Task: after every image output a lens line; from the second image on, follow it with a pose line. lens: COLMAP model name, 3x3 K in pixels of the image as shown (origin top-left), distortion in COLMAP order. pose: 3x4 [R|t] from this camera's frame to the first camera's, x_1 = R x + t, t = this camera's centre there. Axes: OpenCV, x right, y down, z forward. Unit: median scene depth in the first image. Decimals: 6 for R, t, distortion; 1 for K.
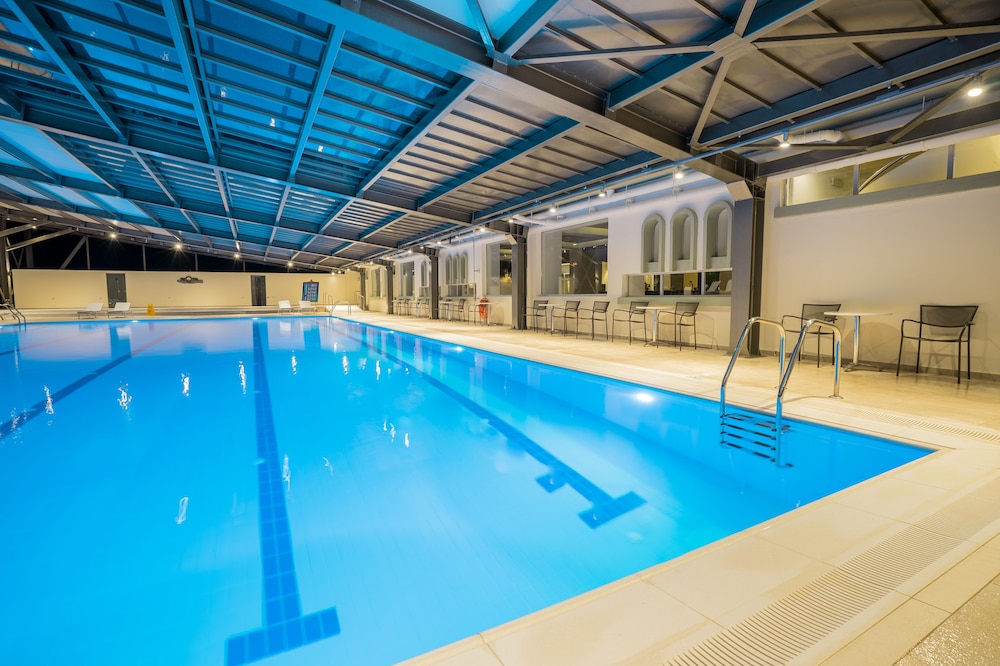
lens RADIAL K [[483.1, 0, 484.2], [0, 483.1, 331.7], [0, 0, 1]] dist [-0.004050, 0.000018]
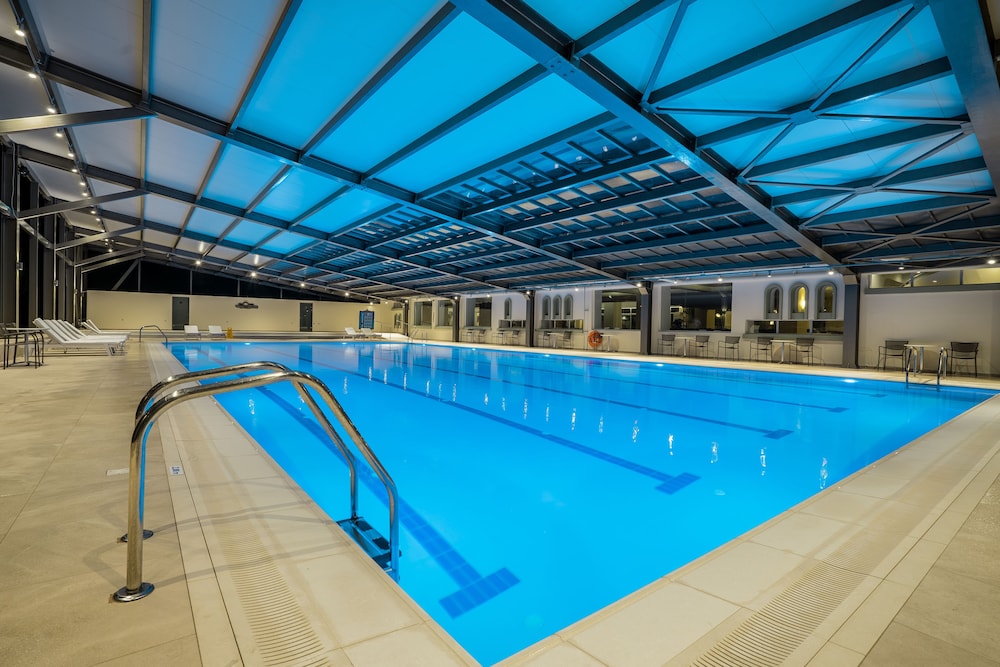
lens RADIAL K [[488.6, 0, 500.0], [0, 488.6, 333.5], [0, 0, 1]] dist [-0.000234, -0.000395]
pose [[0.981422, 0.022145, 0.190581, -0.404476], [-0.010892, 0.998146, -0.059889, 0.015781], [-0.191553, 0.056701, 0.979843, -0.204072]]
